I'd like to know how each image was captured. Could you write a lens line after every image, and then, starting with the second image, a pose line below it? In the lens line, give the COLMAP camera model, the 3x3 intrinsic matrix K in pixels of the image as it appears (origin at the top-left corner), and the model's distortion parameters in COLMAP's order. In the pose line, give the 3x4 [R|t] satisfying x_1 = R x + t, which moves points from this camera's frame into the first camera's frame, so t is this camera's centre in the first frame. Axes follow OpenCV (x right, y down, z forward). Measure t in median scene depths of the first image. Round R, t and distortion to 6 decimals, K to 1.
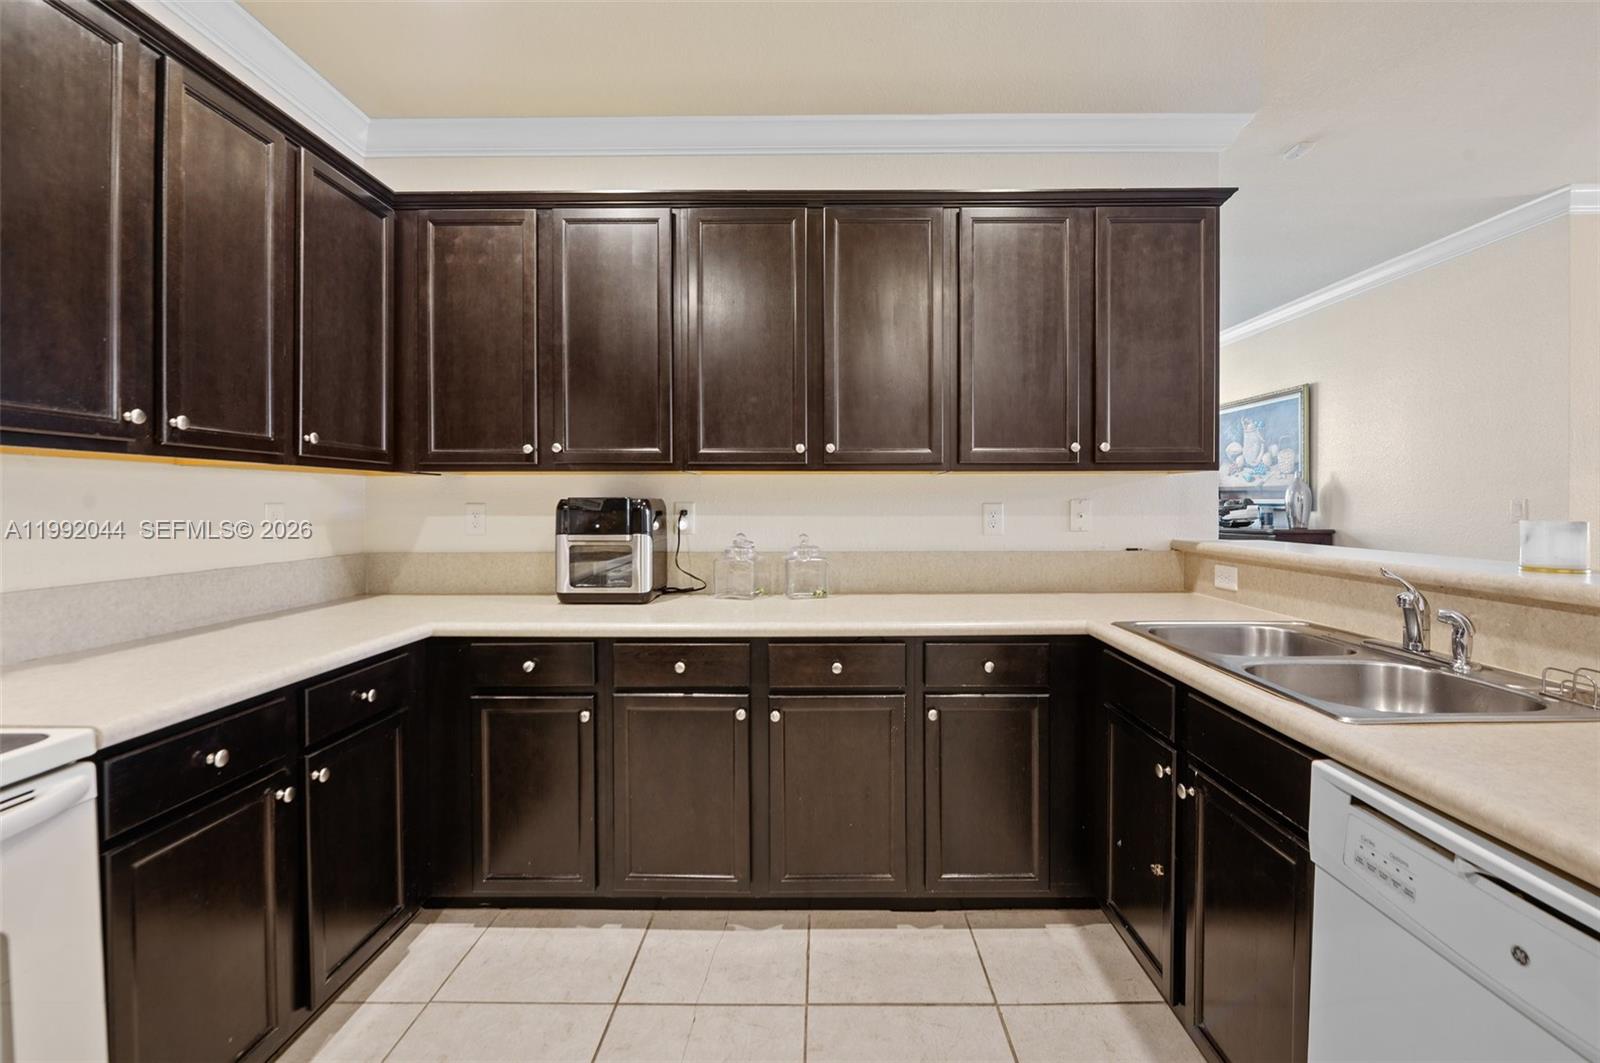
lens RADIAL K [[674.3, 0, 832.4], [0, 674.3, 502.5], [0, 0, 1]] dist [-0.010054, 0.000148]
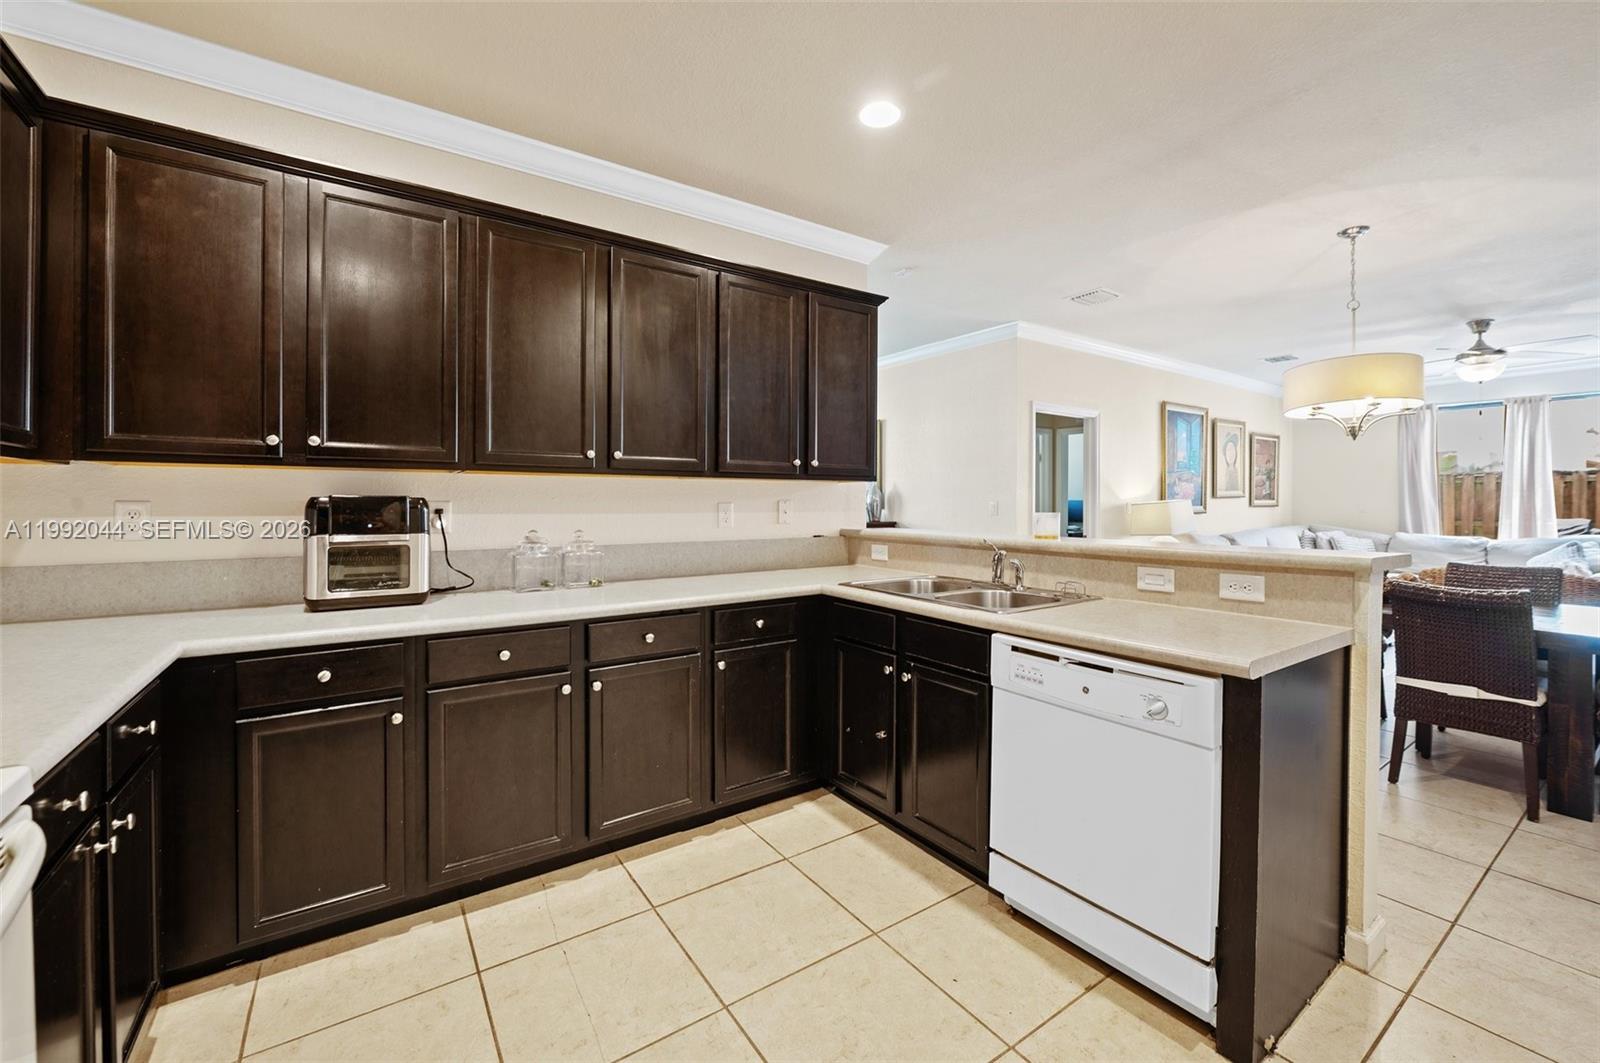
lens RADIAL K [[635.8, 0, 840.5], [0, 635.8, 497.3], [0, 0, 1]] dist [-0.000494, -0.000012]
pose [[0.814513, 0.007683, 0.580094, -0.325107], [-0.003139, 0.999956, -0.008836, 0.000685], [-0.580137, 0.005376, 0.814501, -0.116752]]
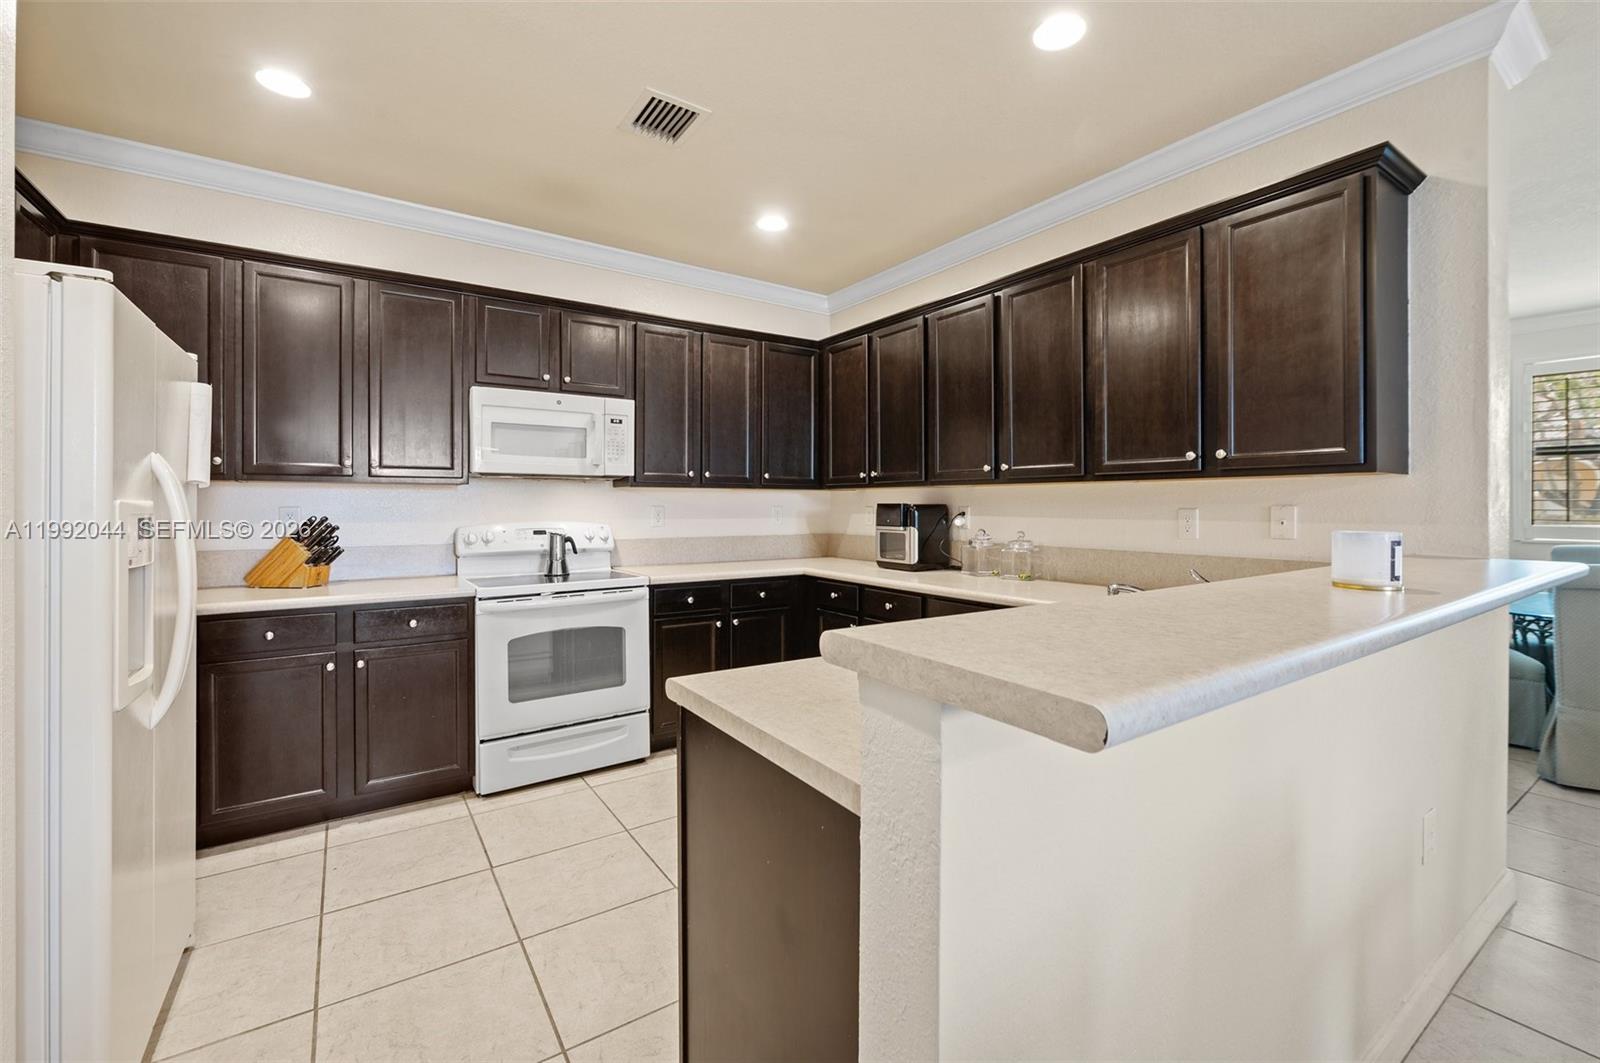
lens RADIAL K [[674.3, 0, 832.4], [0, 674.3, 502.5], [0, 0, 1]] dist [-0.010054, 0.000148]
pose [[0.588101, -0.001812, -0.808785, 0.883399], [-0.007074, 0.999948, -0.007384, 0.003341], [0.808756, 0.010064, 0.588058, -0.076186]]
